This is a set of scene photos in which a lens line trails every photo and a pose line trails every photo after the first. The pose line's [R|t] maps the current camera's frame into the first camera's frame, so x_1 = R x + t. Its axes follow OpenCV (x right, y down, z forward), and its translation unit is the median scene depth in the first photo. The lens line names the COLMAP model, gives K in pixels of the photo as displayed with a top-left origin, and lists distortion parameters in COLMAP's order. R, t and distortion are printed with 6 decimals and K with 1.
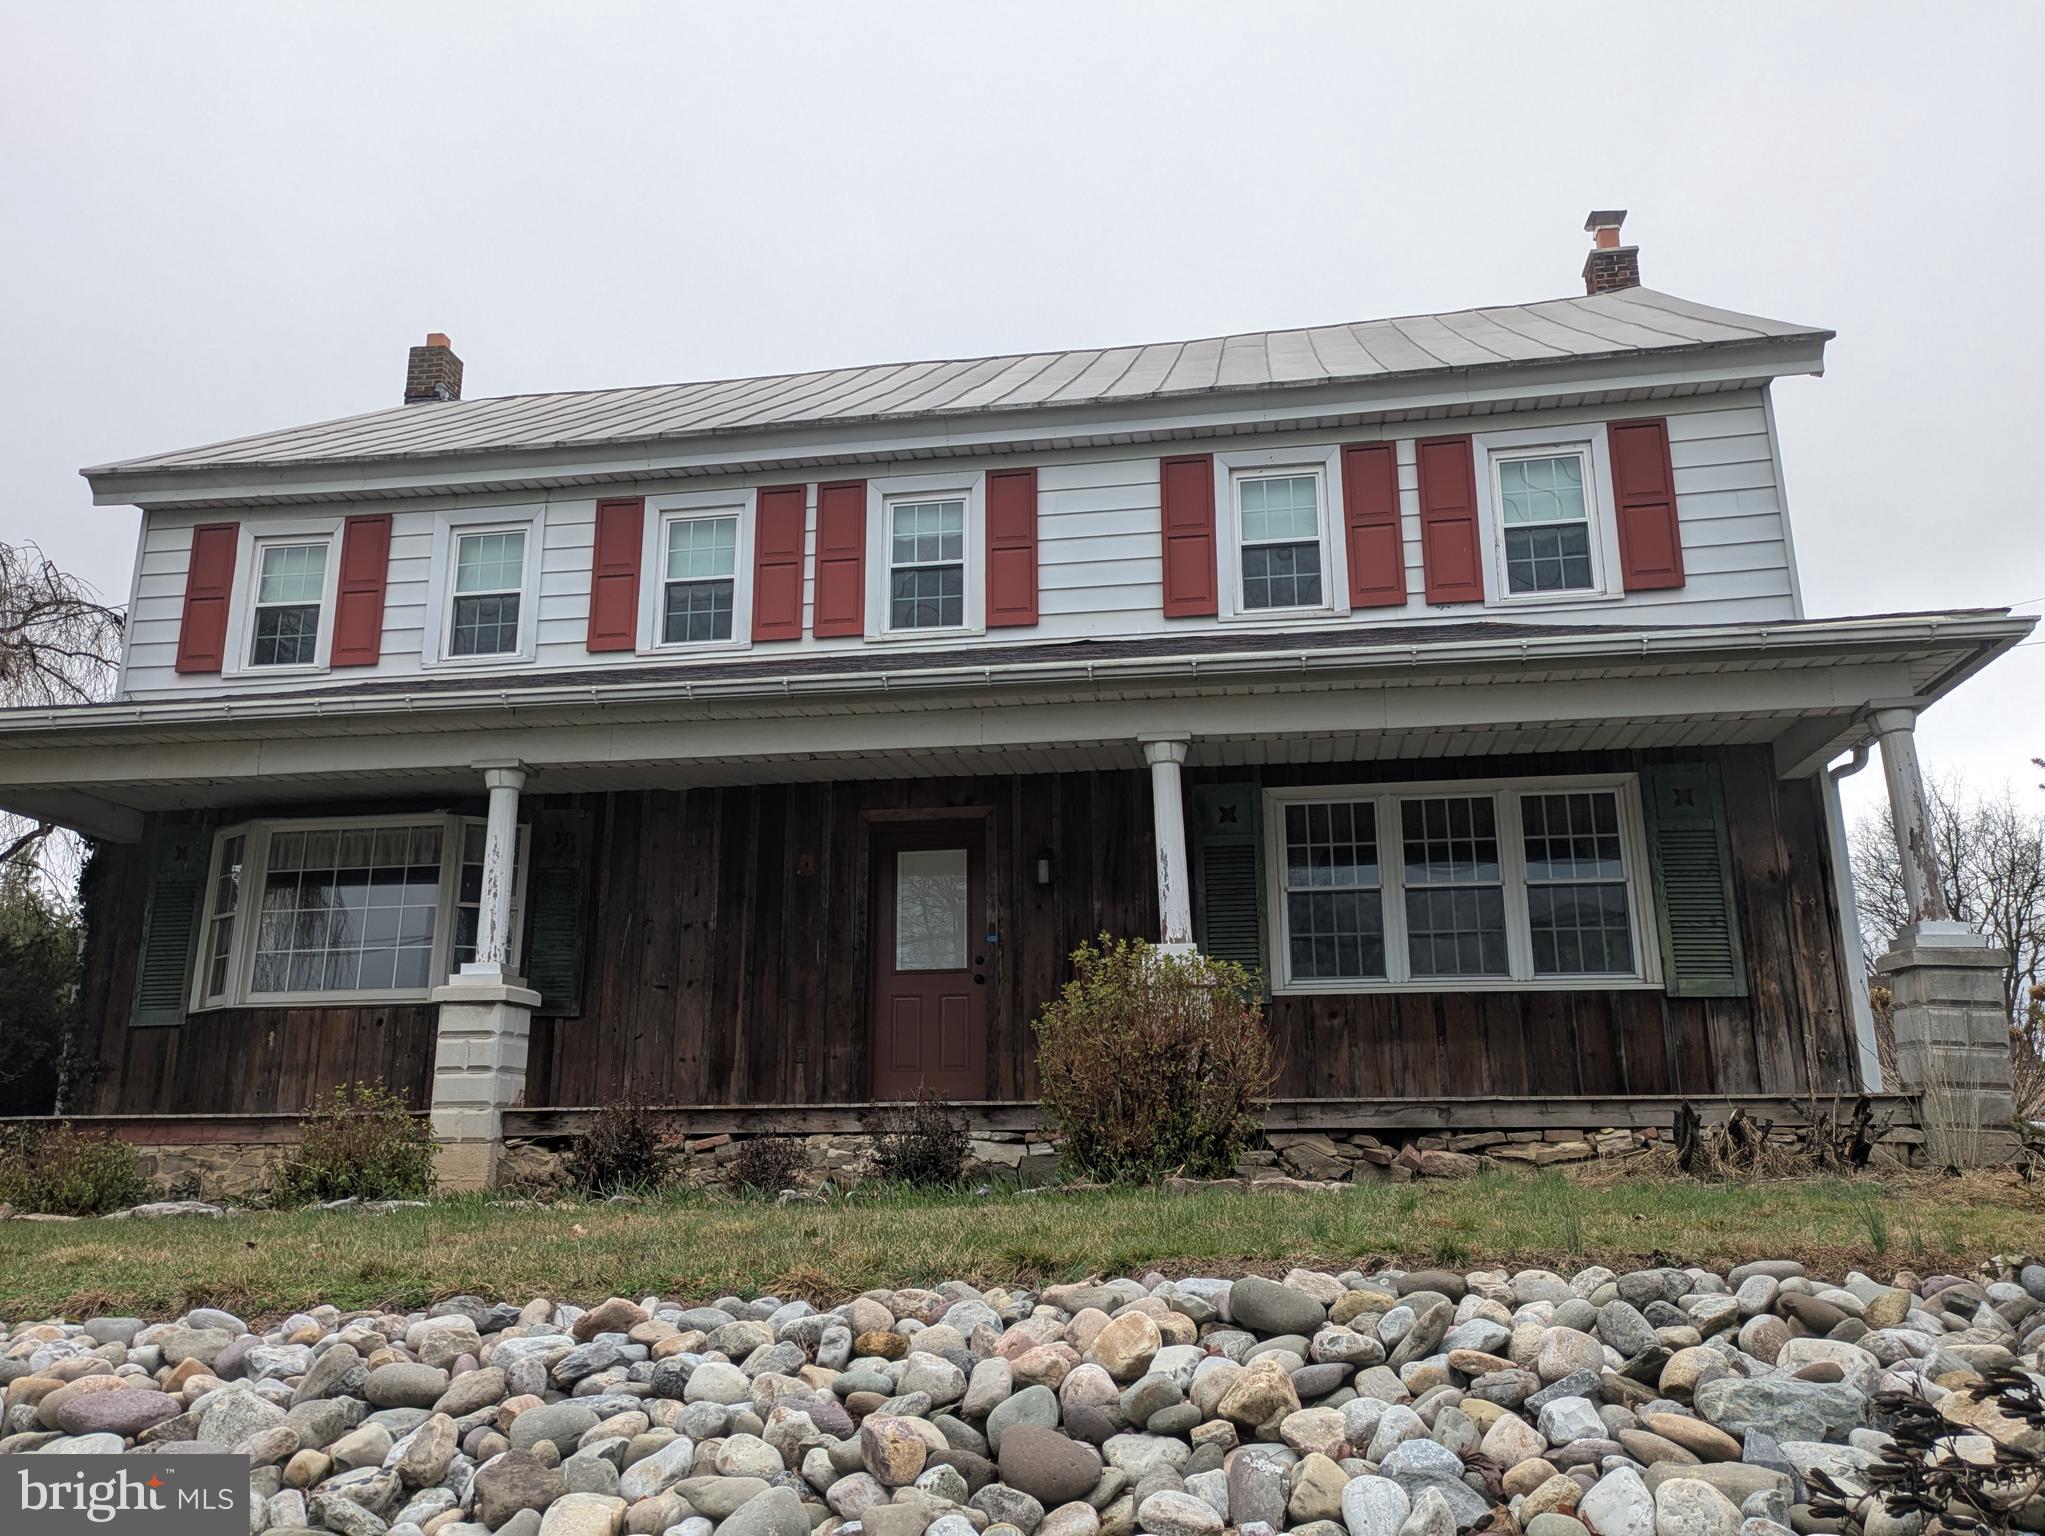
lens RADIAL K [[1562.7, 0, 1022.5], [0, 1562.7, 768.0], [0, 0, 1]] dist [0.070203, -0.063627]
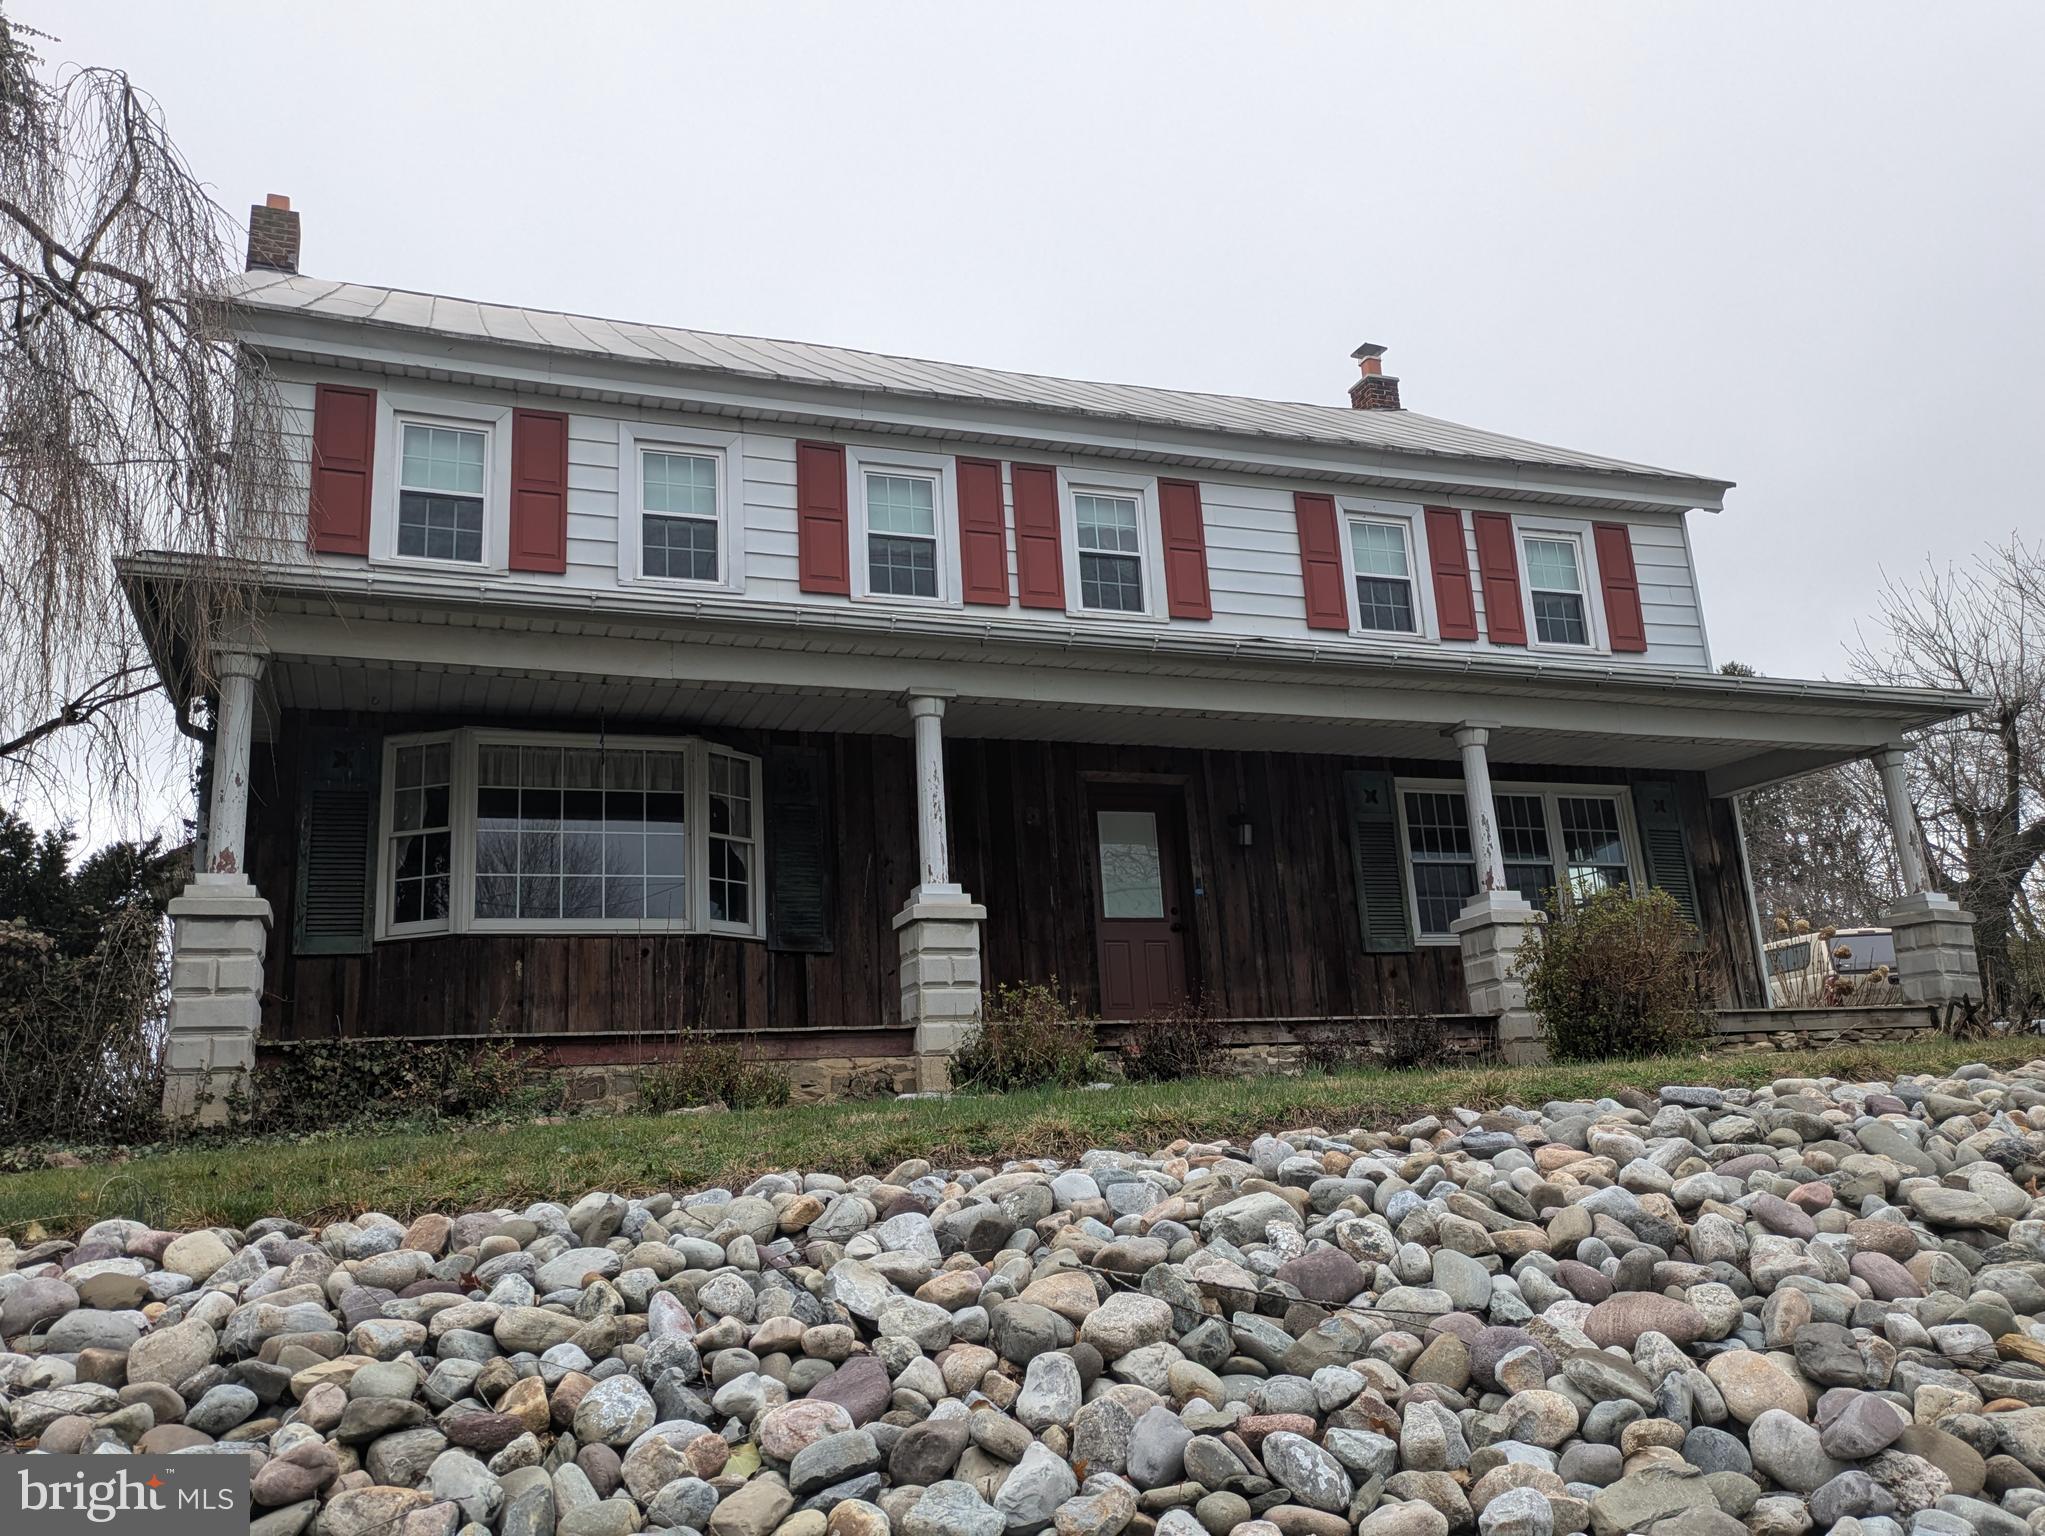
lens RADIAL K [[1562.7, 0, 1022.5], [0, 1562.7, 768.0], [0, 0, 1]] dist [0.070203, -0.063627]
pose [[0.875649, 0.079230, 0.476404, -0.635516], [-0.069753, 0.996856, -0.037576, 0.067110], [-0.477884, -0.000328, 0.878423, 0.064769]]
